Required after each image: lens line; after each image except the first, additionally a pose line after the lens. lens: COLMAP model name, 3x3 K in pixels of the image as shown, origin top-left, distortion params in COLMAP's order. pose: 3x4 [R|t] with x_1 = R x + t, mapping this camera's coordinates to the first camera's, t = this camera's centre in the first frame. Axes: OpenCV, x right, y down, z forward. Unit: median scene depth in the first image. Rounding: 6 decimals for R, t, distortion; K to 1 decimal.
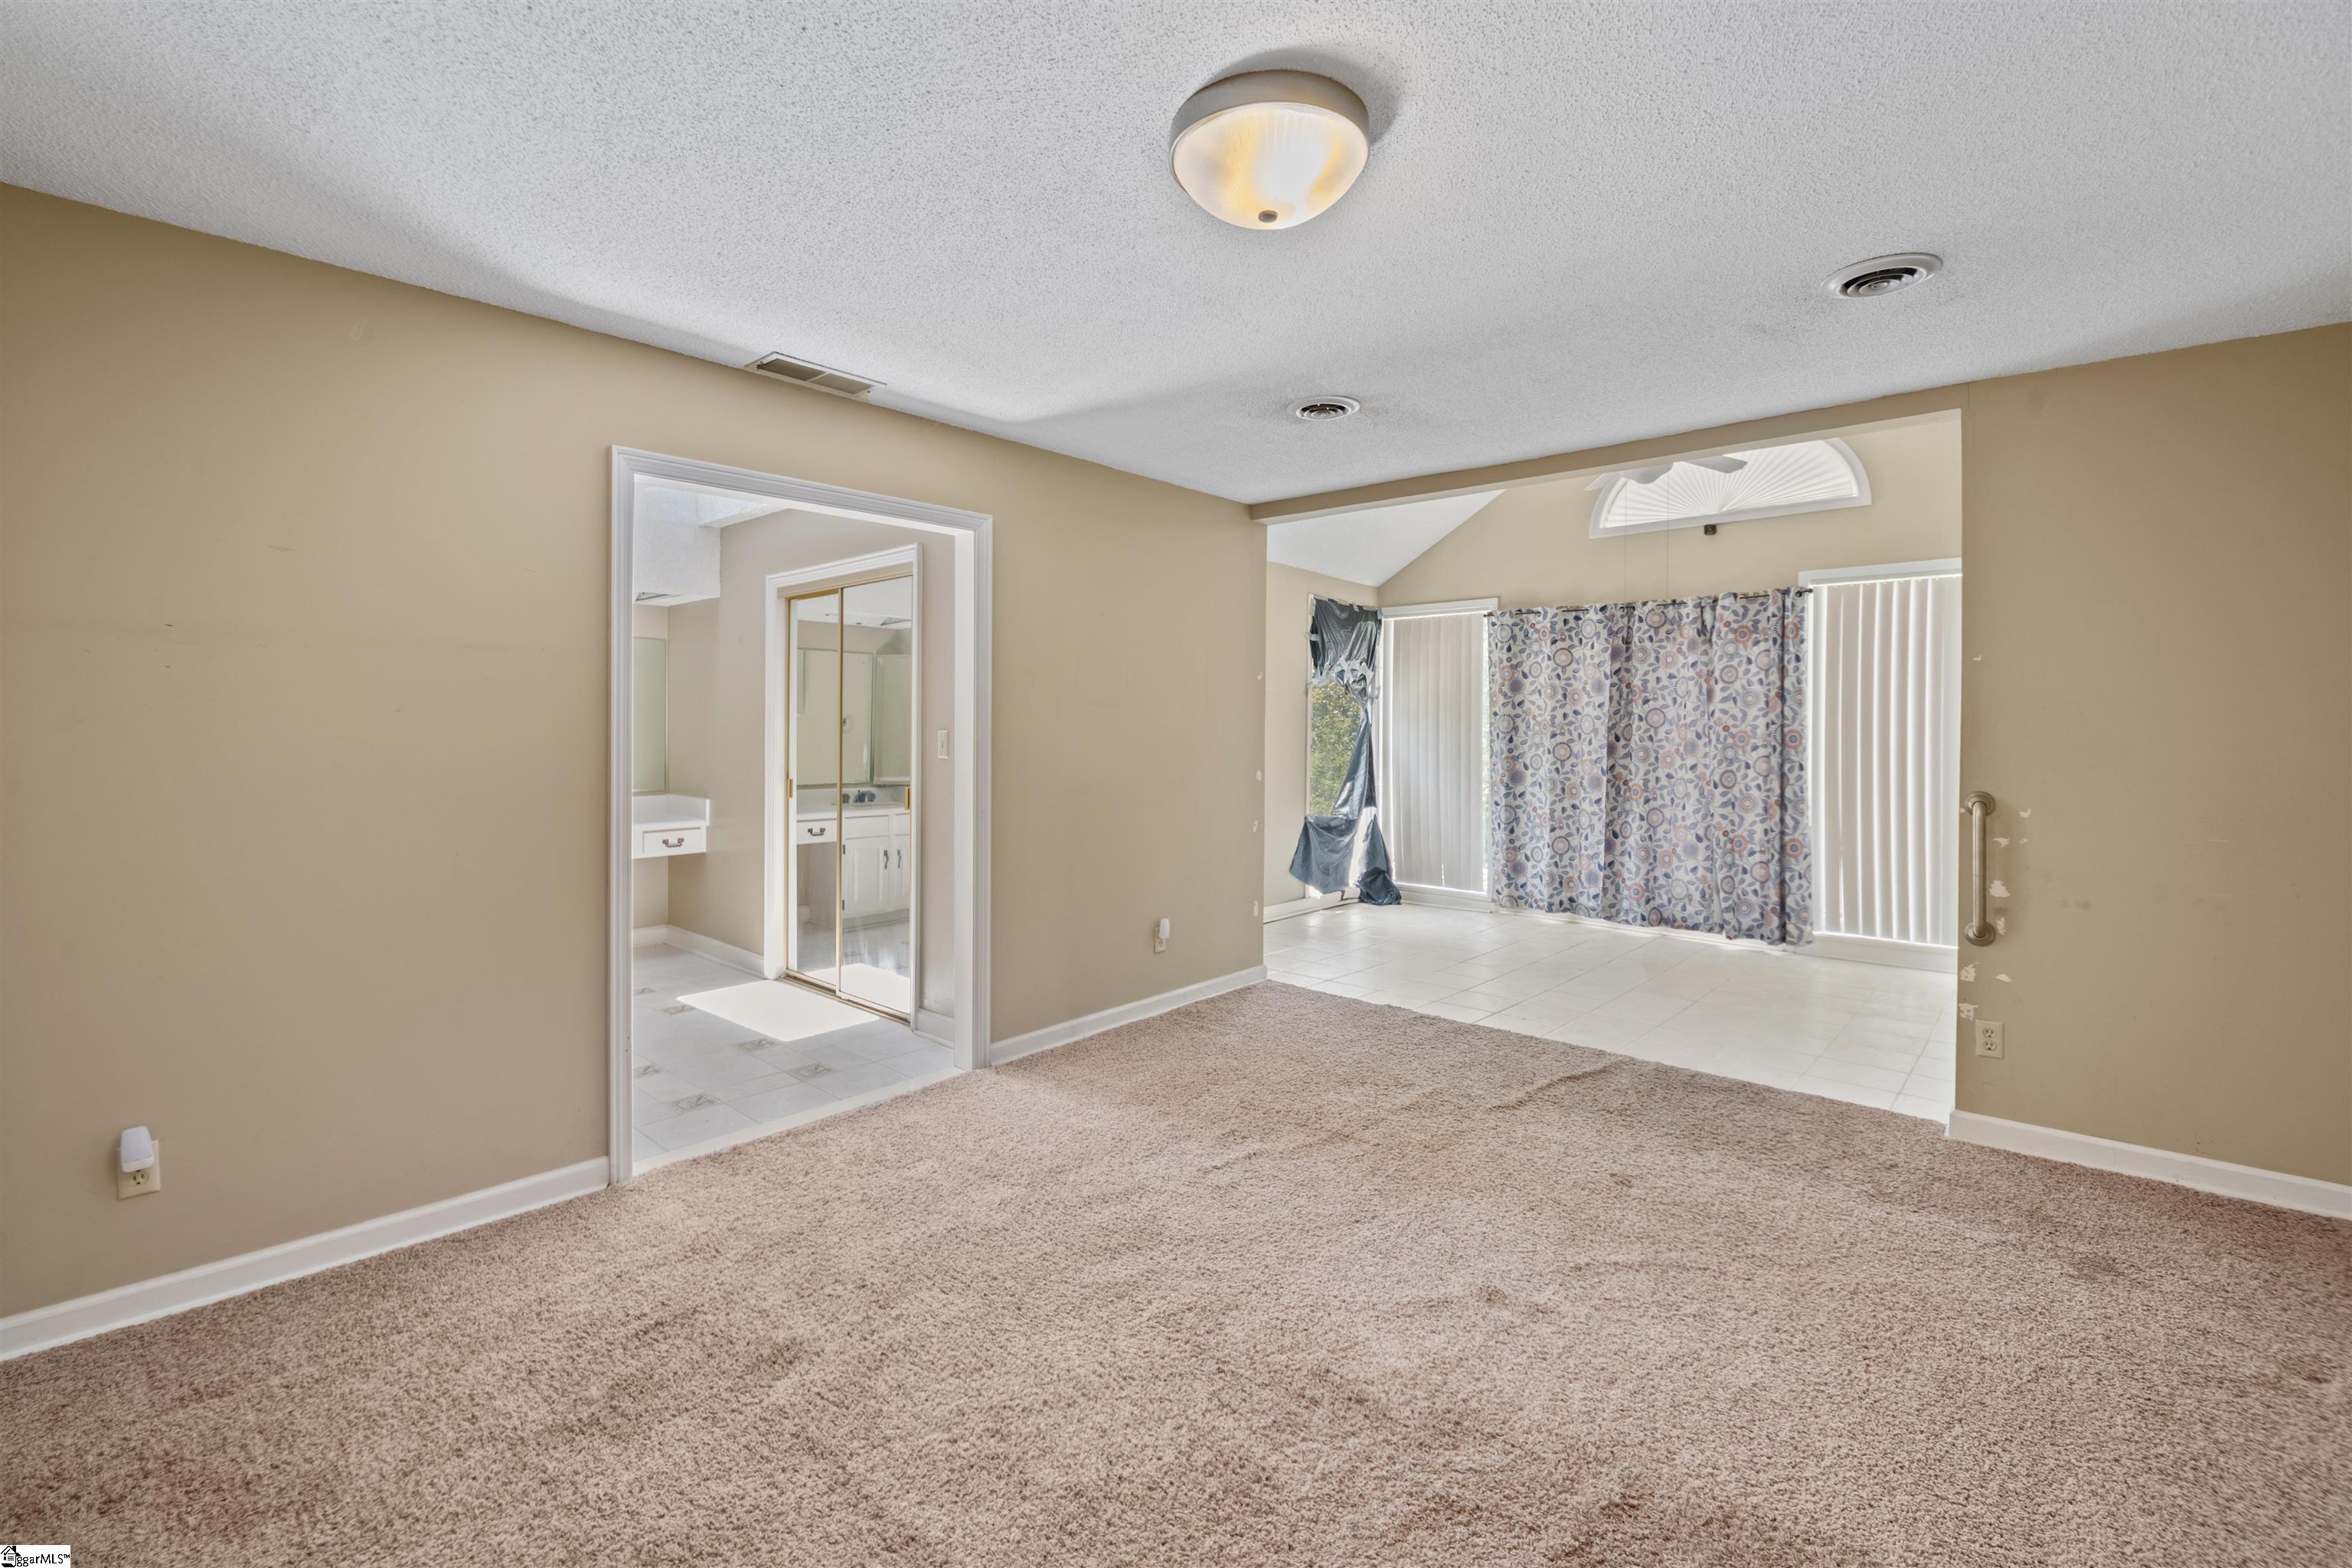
lens RADIAL K [[1049.5, 0, 1173.2], [0, 1049.5, 728.9], [0, 0, 1]] dist [0.000177, -0.016879]
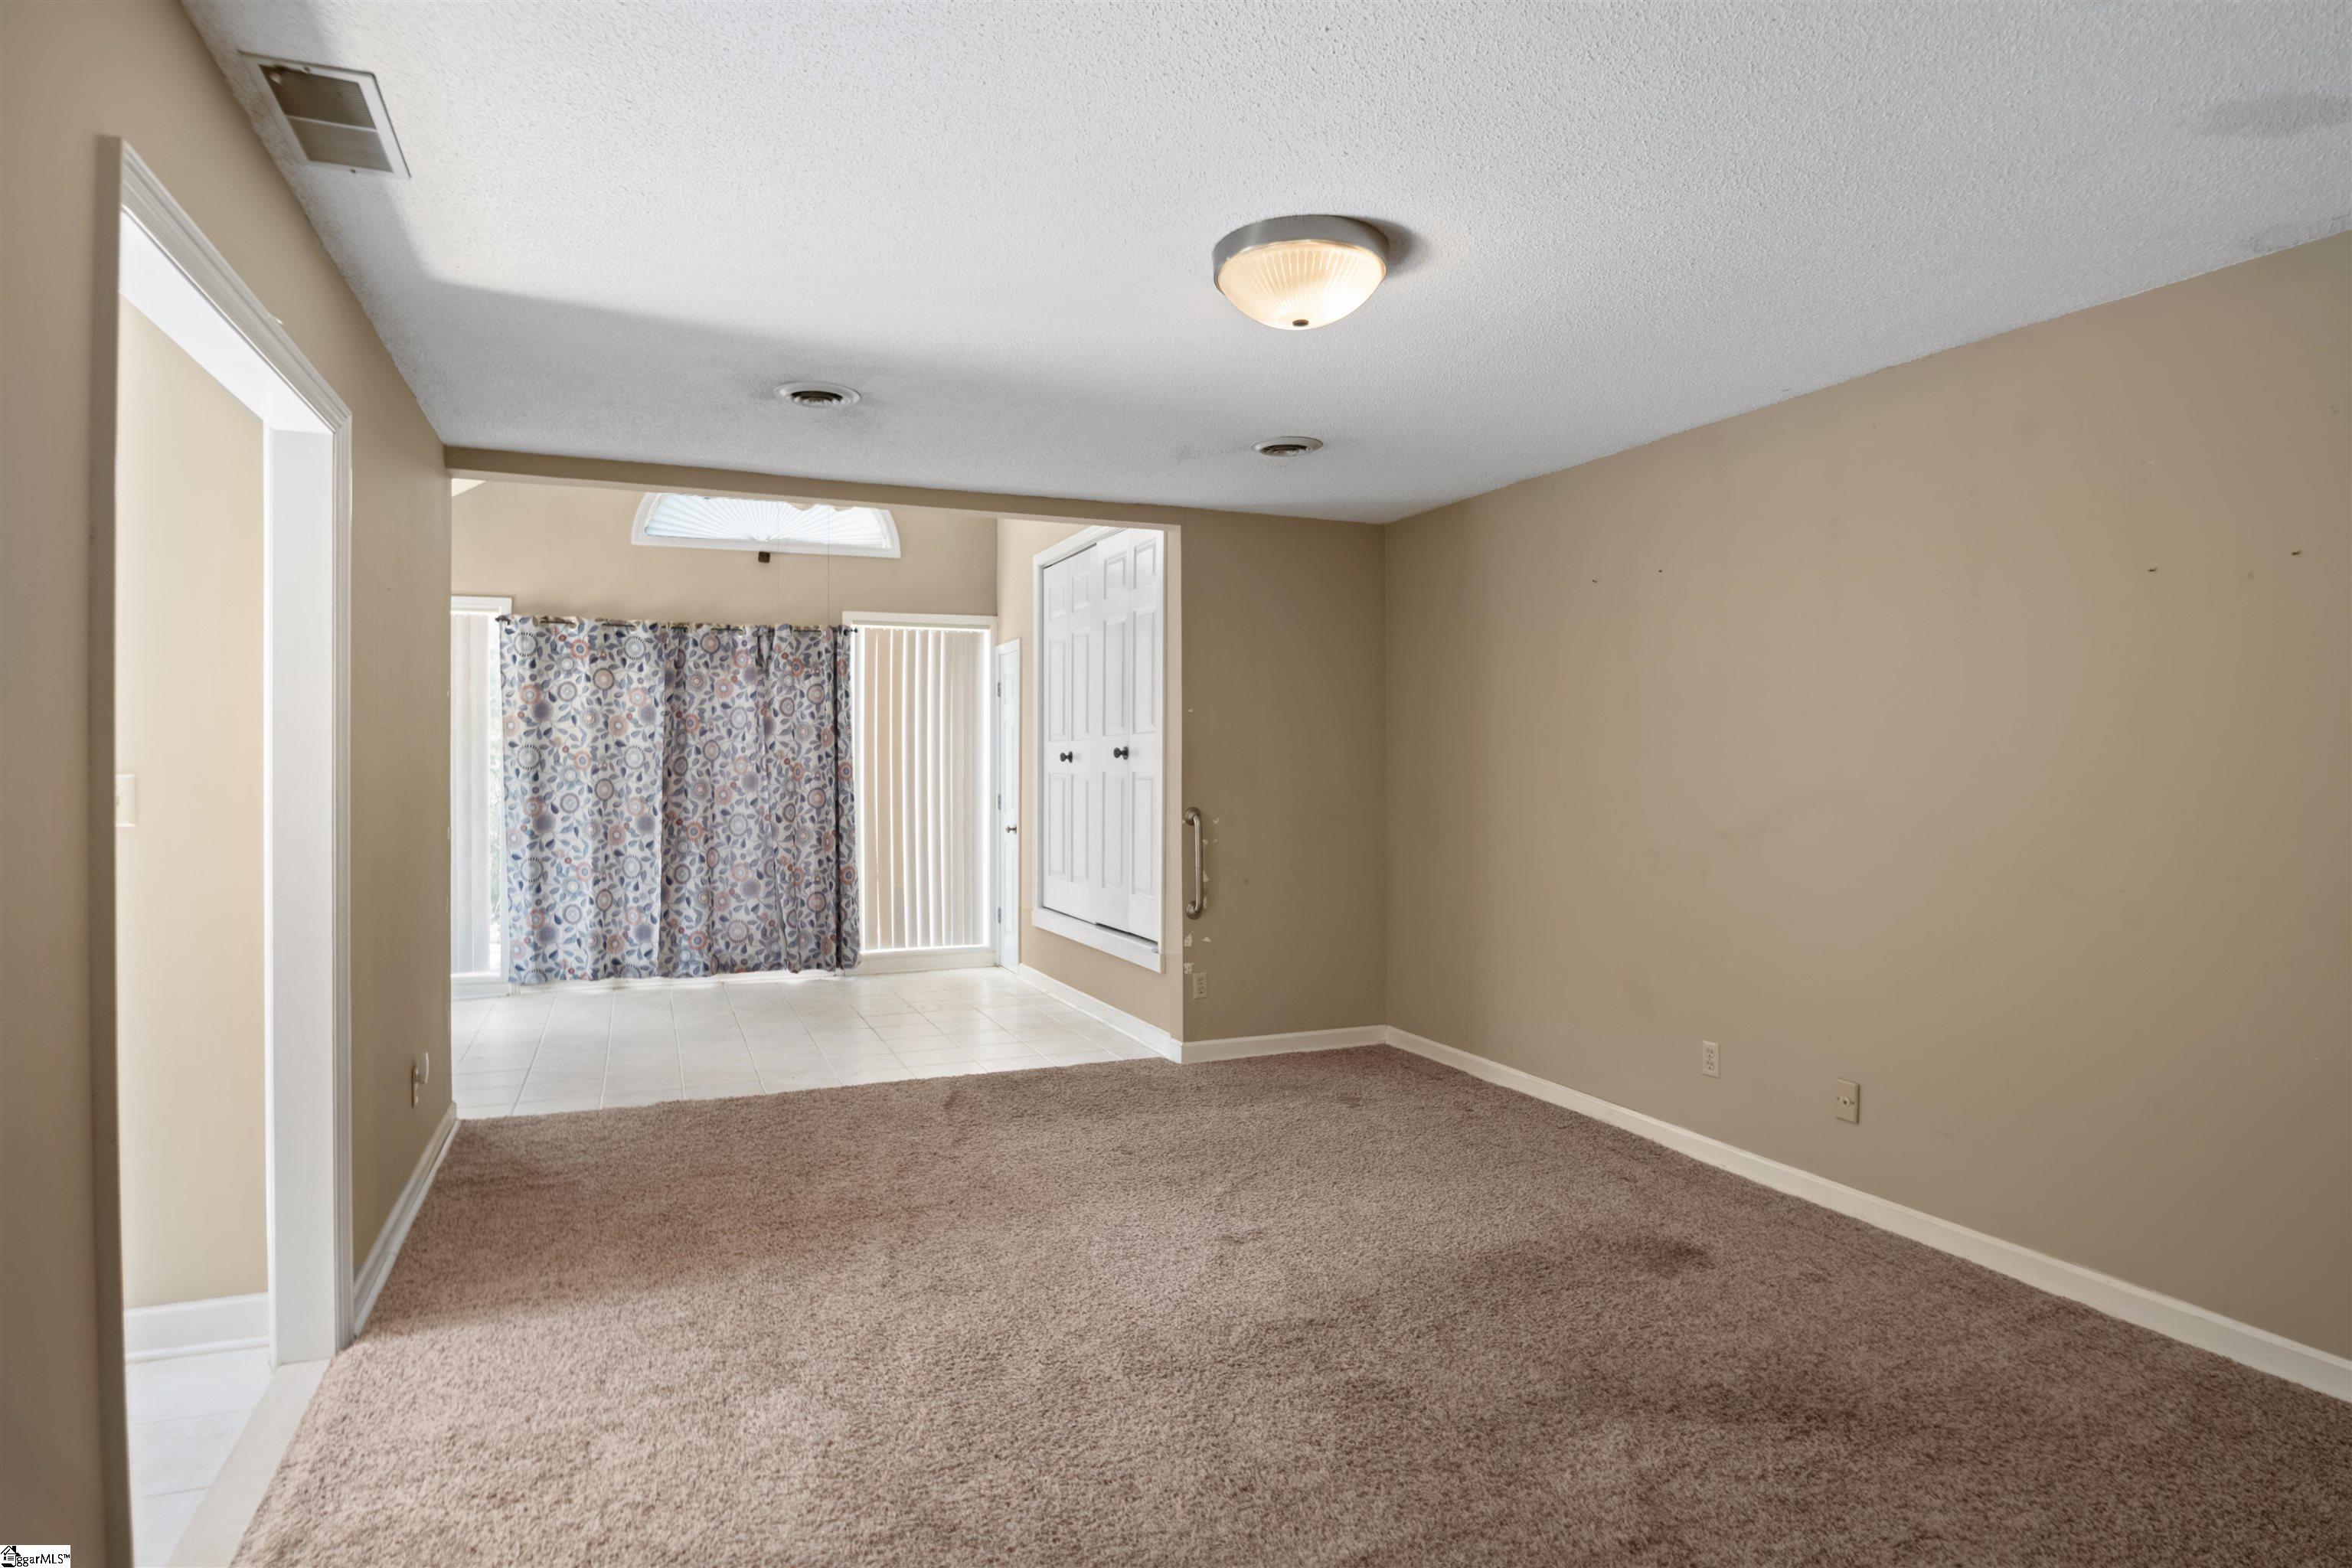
lens RADIAL K [[1249.9, 0, 1172.8], [0, 1249.9, 757.3], [0, 0, 1]] dist [-0.033887, 0.000235]
pose [[0.409422, -0.003305, 0.912339, -0.380256], [0.004487, 0.999989, 0.001609, -0.004344], [-0.912334, 0.003435, 0.409432, 0.178172]]
